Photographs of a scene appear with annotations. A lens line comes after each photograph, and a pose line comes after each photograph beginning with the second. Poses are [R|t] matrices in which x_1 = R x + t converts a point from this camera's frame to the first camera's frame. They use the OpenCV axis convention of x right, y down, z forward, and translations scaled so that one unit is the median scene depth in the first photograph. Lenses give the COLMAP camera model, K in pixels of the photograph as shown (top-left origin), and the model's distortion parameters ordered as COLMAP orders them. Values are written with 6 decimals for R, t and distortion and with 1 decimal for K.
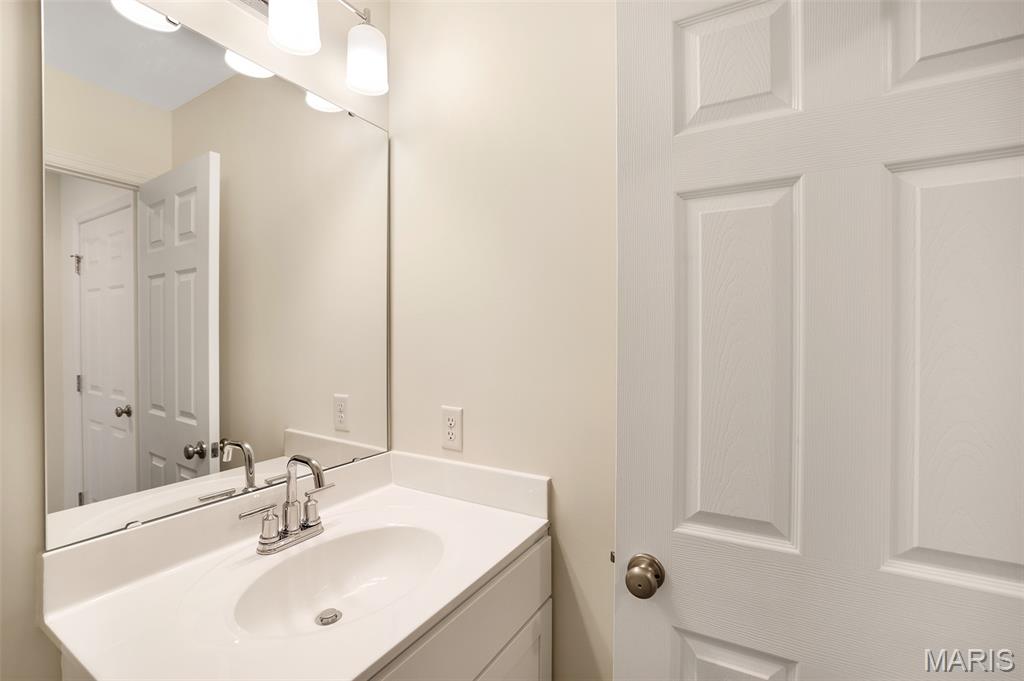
lens RADIAL K [[449.1, 0, 512.0], [0, 449.1, 340.5], [0, 0, 1]] dist [-0.042166, 0.016200]
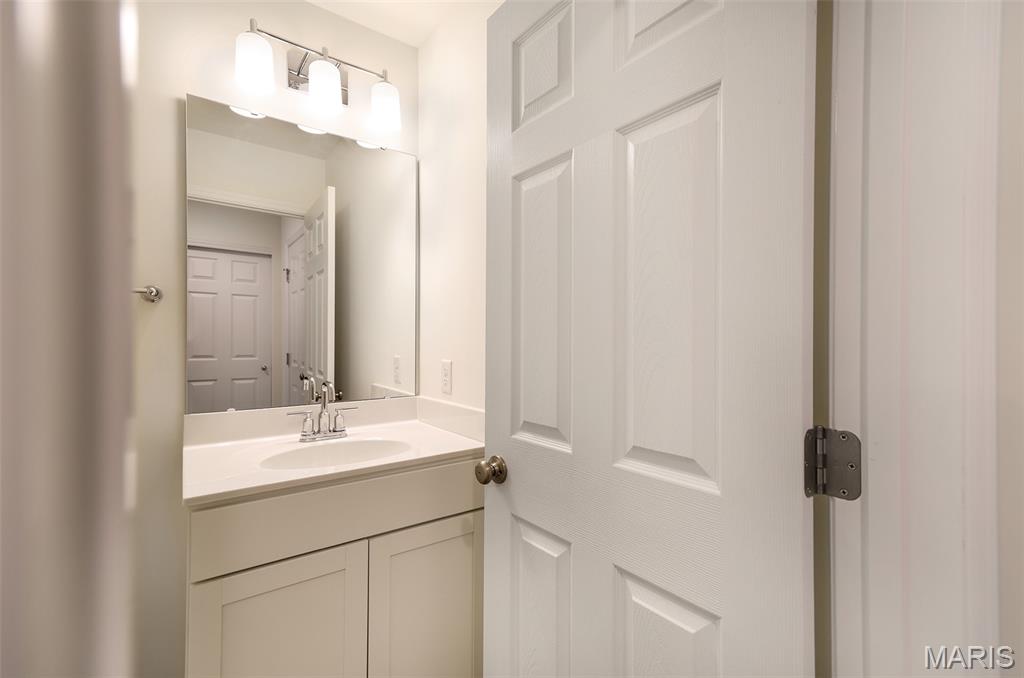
lens RADIAL K [[455.1, 0, 512.0], [0, 455.1, 339.0], [0, 0, 1]] dist [0.023231, 0.000291]
pose [[0.914915, -0.000087, -0.403645, 0.631338], [-0.005568, 0.999902, -0.012837, 0.111604], [0.403607, 0.013993, 0.914825, -0.154302]]
